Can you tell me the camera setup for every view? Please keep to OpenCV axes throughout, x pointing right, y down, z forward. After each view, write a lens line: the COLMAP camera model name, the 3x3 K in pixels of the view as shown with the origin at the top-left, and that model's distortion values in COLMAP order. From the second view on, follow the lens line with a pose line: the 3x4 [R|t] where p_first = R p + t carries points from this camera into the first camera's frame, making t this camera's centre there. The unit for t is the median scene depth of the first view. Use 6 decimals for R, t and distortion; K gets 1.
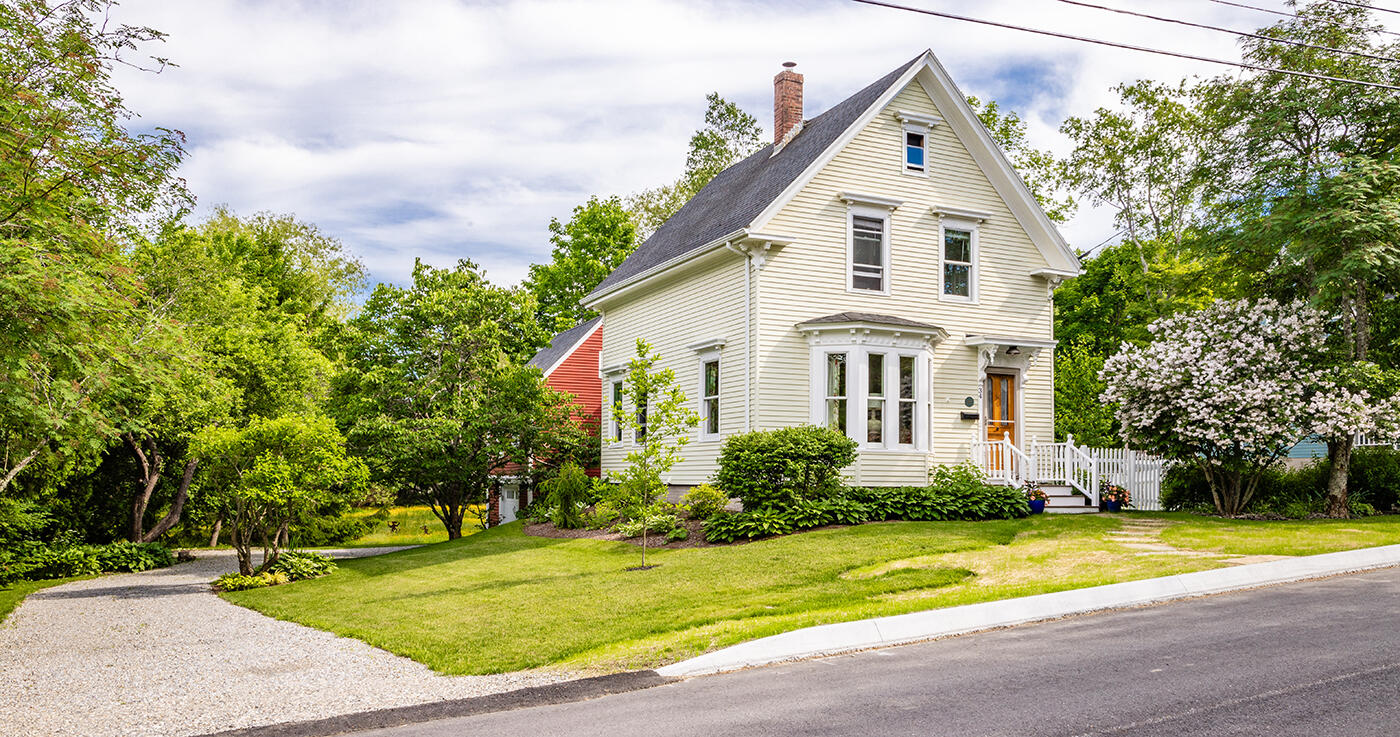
lens RADIAL K [[1067.5, 0, 689.4], [0, 1067.5, 440.2], [0, 0, 1]] dist [-0.028121, 0.014491]
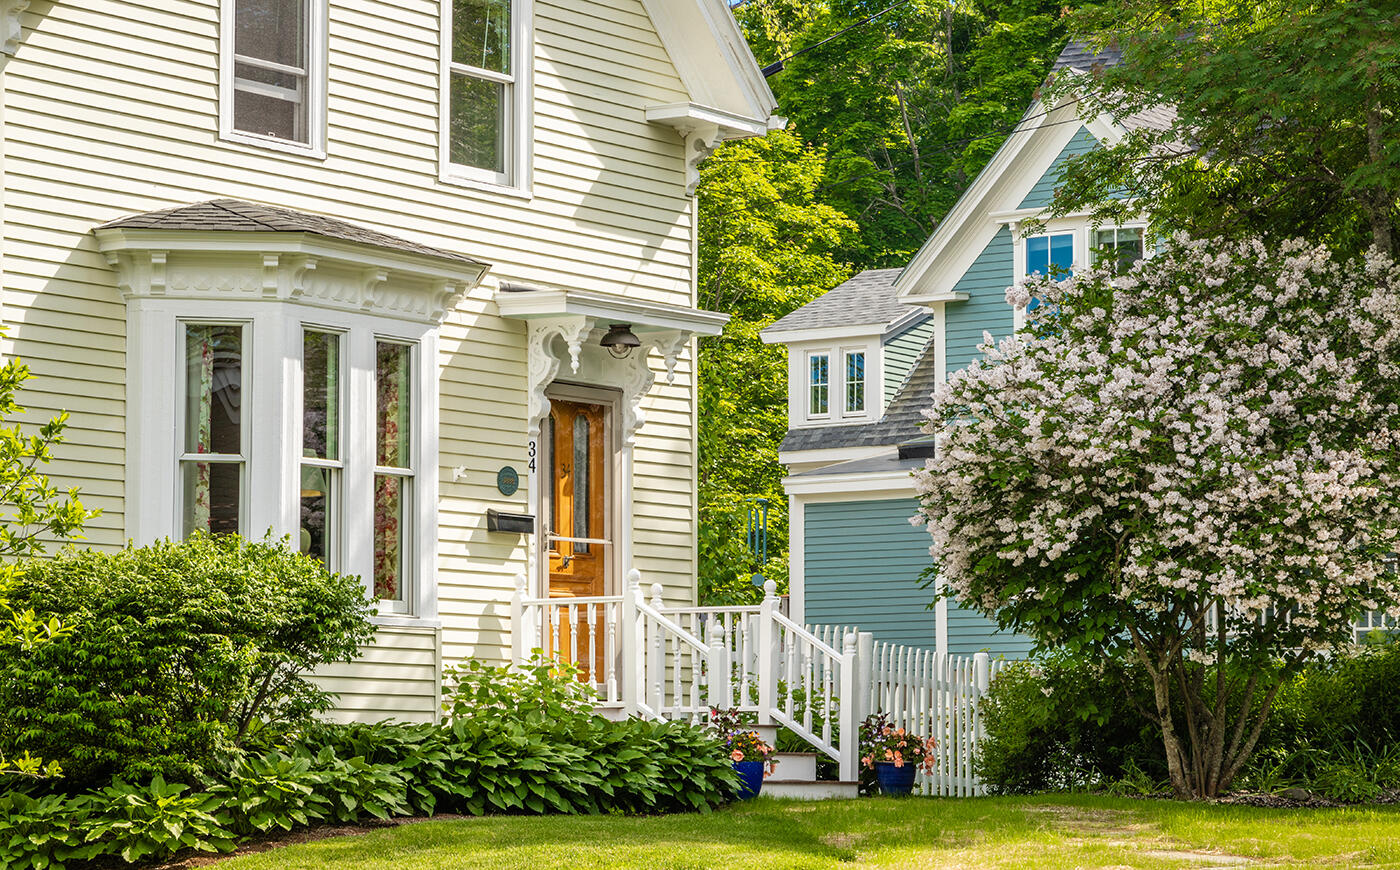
lens RADIAL K [[4018.1, 0, 726.9], [0, 4018.1, 489.8], [0, 0, 1]] dist [0.061457, 0.000000]
pose [[0.867187, 0.029245, 0.497124, -0.374890], [-0.013095, 0.999268, -0.035942, 0.014559], [-0.497811, 0.024658, 0.866935, -0.181190]]
